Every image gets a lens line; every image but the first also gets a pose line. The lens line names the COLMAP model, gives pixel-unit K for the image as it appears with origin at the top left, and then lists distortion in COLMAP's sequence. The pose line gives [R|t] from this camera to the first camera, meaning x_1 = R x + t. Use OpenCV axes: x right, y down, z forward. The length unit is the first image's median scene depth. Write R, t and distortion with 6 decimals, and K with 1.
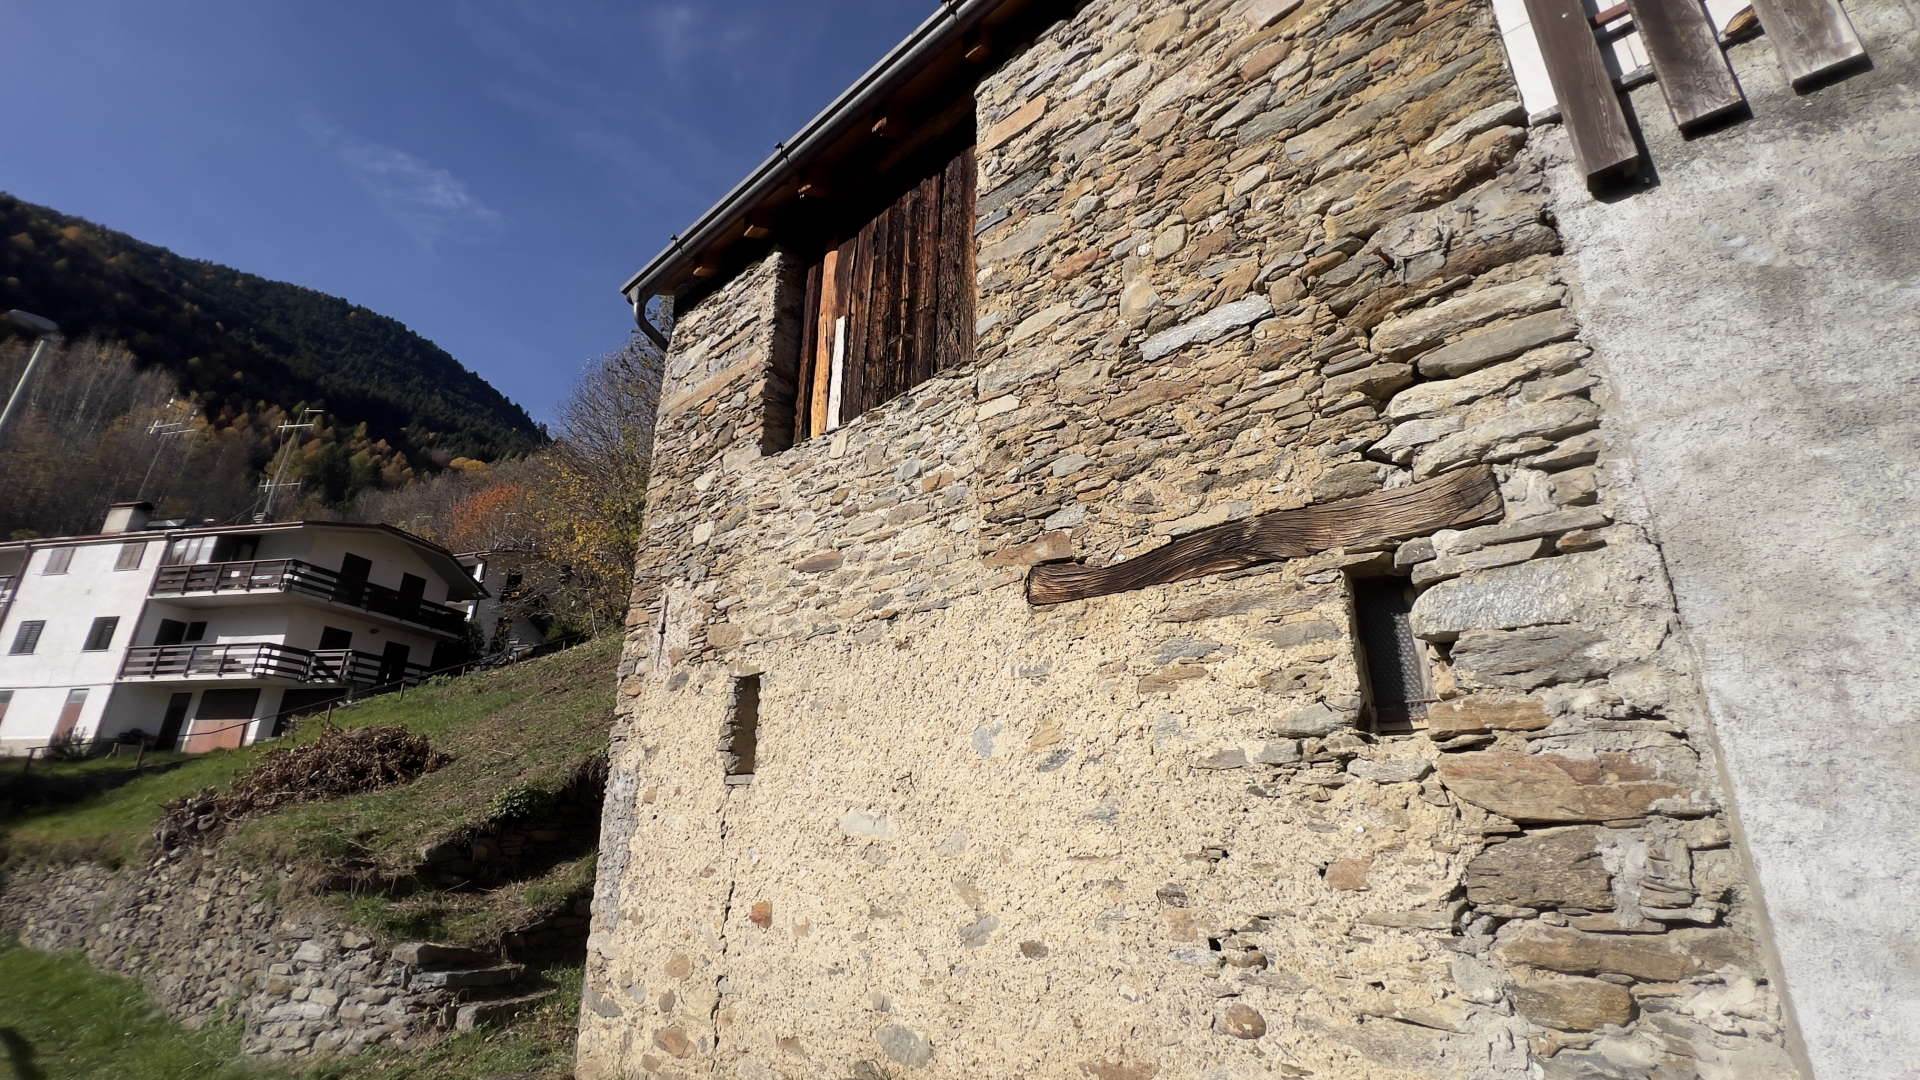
lens RADIAL K [[768.0, 0, 962.9], [0, 768.0, 544.0], [0, 0, 1]] dist [-0.002663, 0.000942]
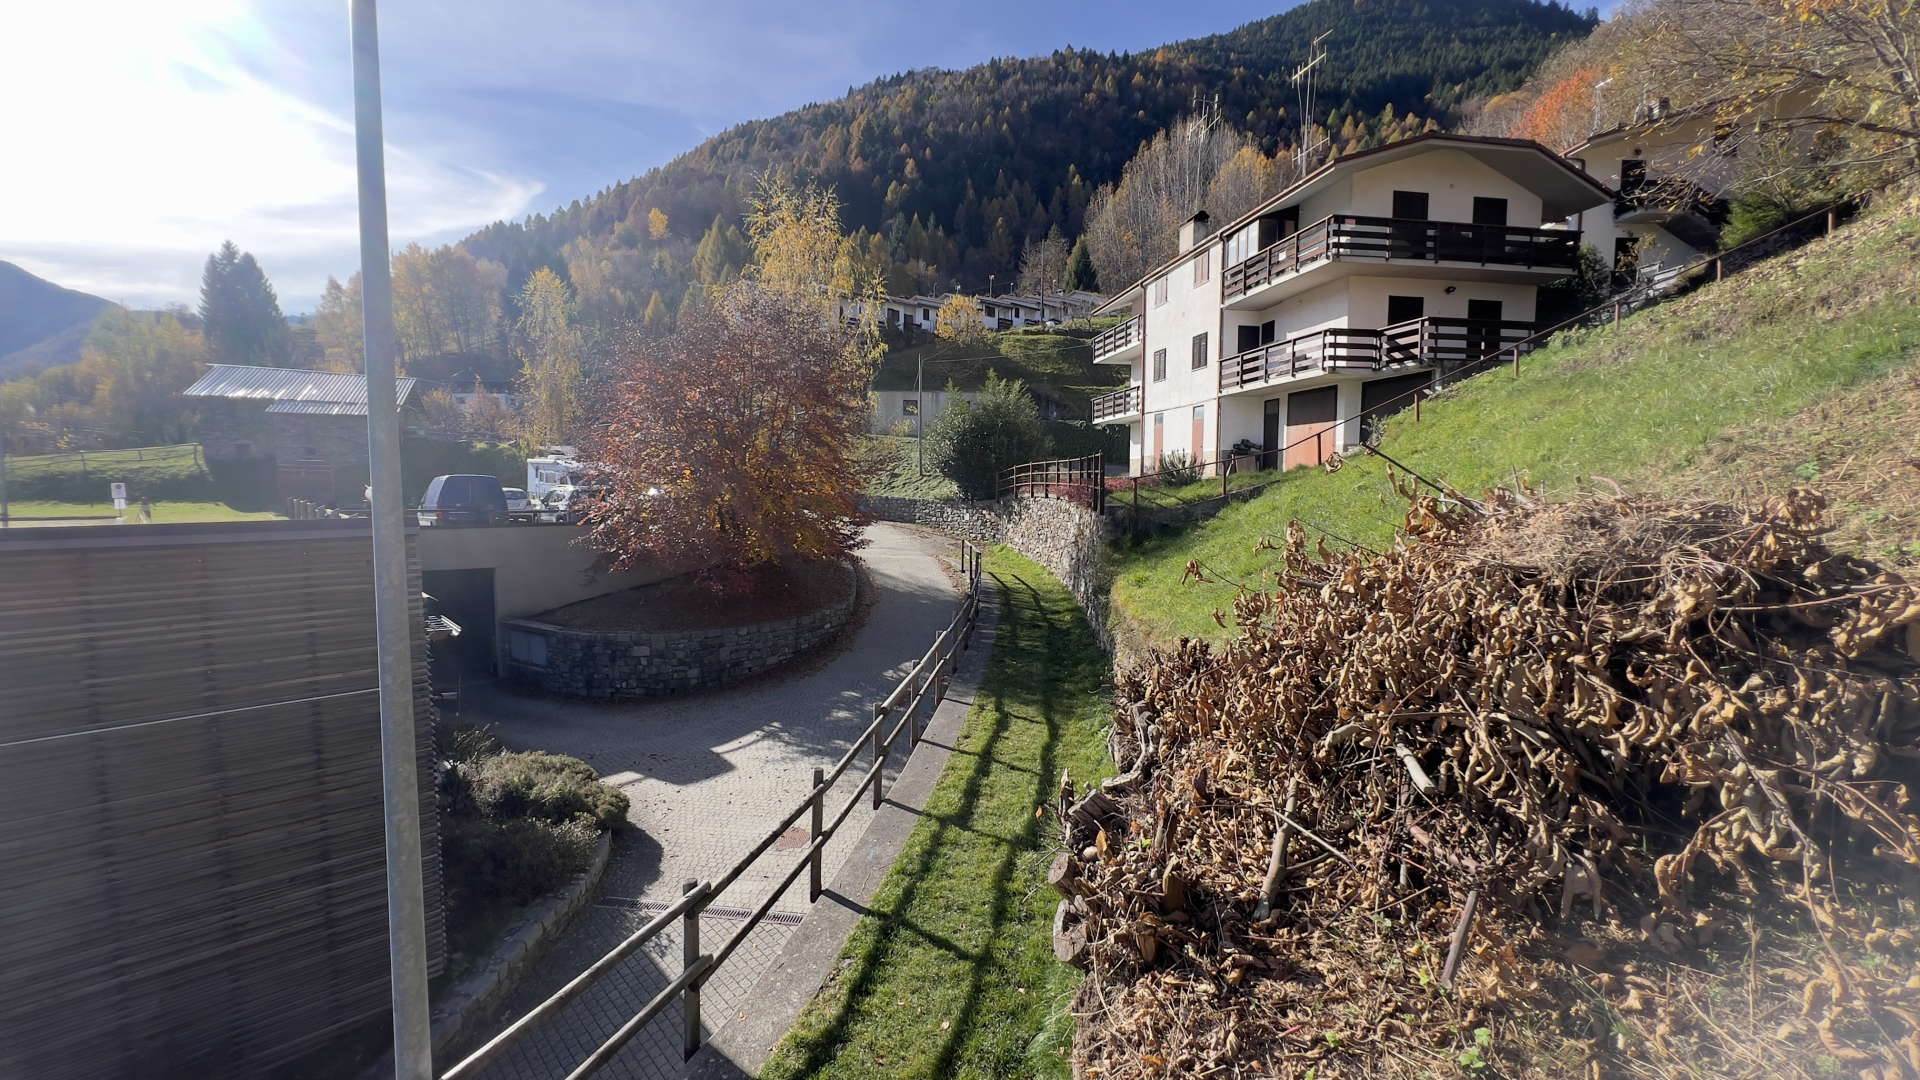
lens RADIAL K [[768.0, 0, 962.9], [0, 768.0, 544.0], [0, 0, 1]] dist [-0.002663, 0.000942]
pose [[0.351681, 0.072757, -0.933288, -0.337892], [0.311683, 0.930991, 0.190026, 0.081054], [0.882709, -0.357718, 0.304735, 0.411032]]
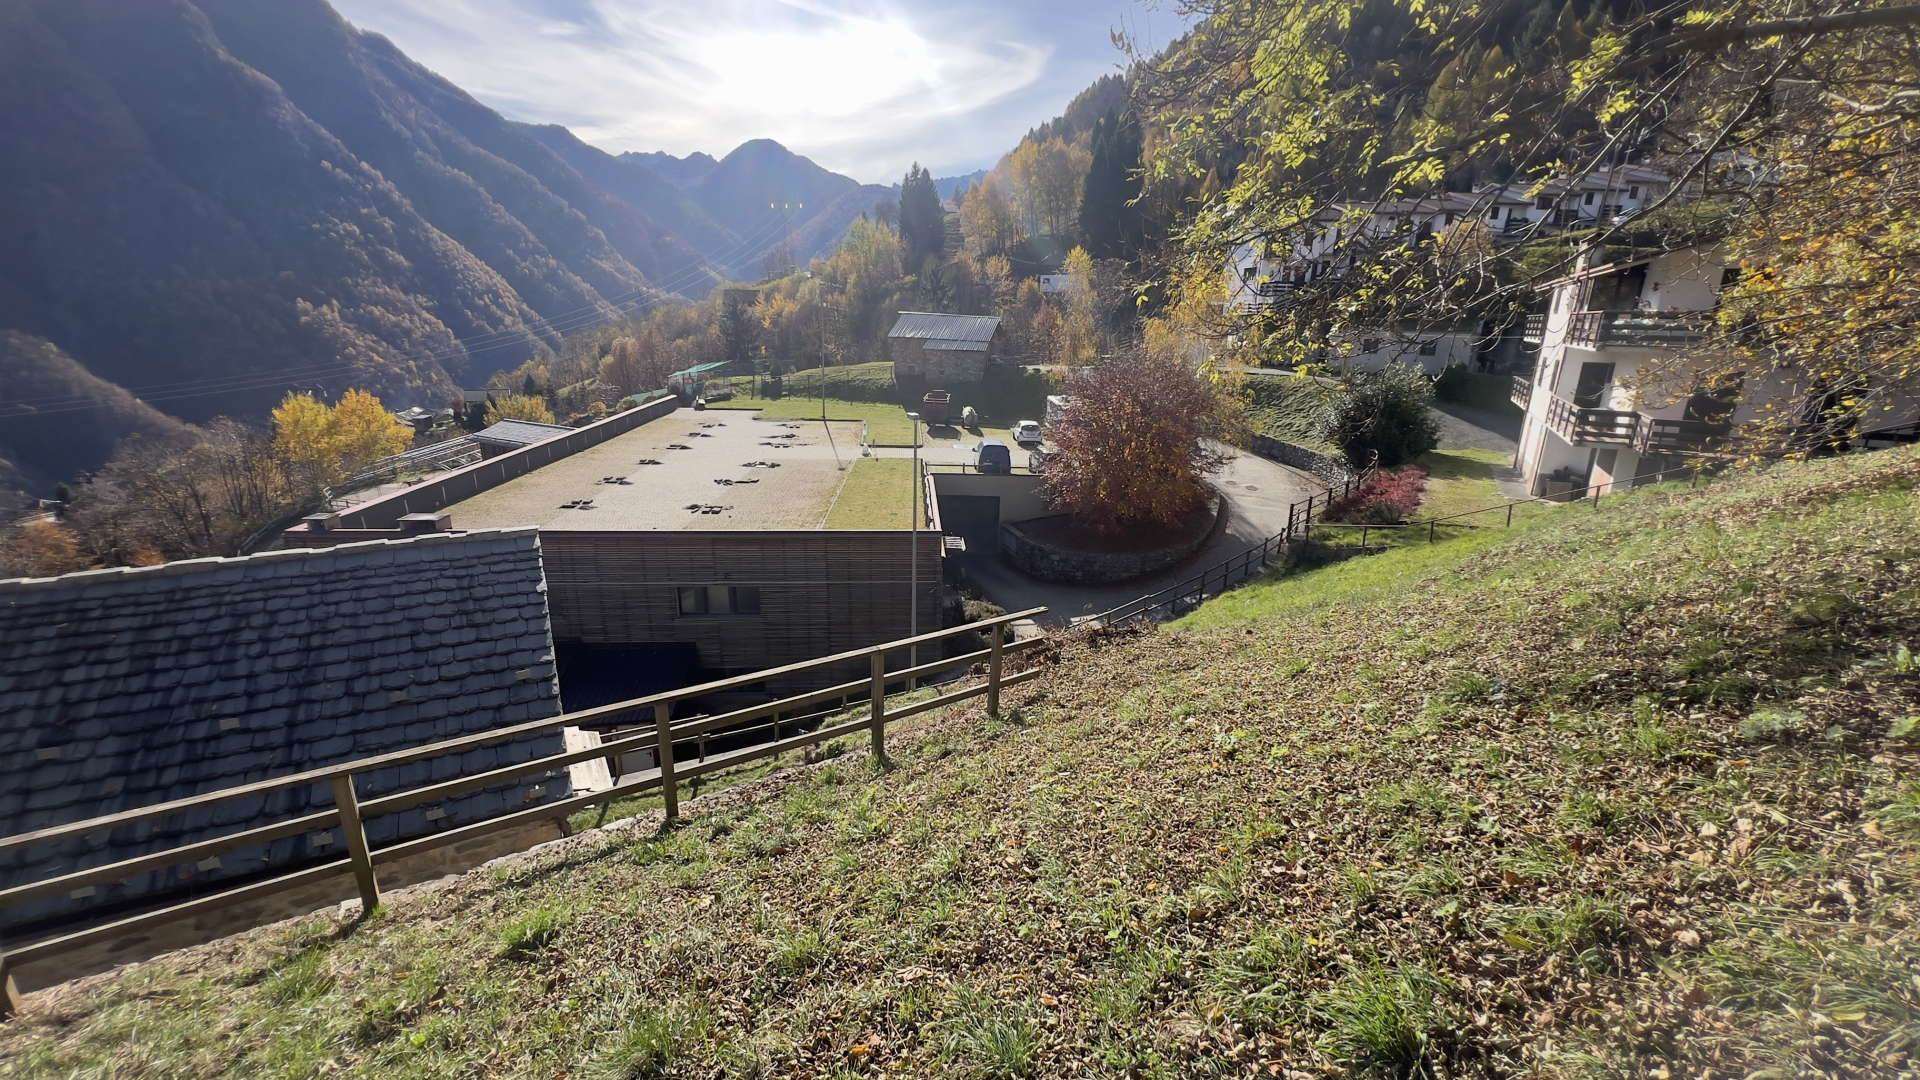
lens RADIAL K [[768.0, 0, 962.9], [0, 768.0, 544.0], [0, 0, 1]] dist [-0.002663, 0.000942]
pose [[-0.327459, 0.259228, -0.908610, 0.300459], [0.293926, 0.941864, 0.162786, -0.112616], [0.897986, -0.213758, -0.384616, 0.785776]]
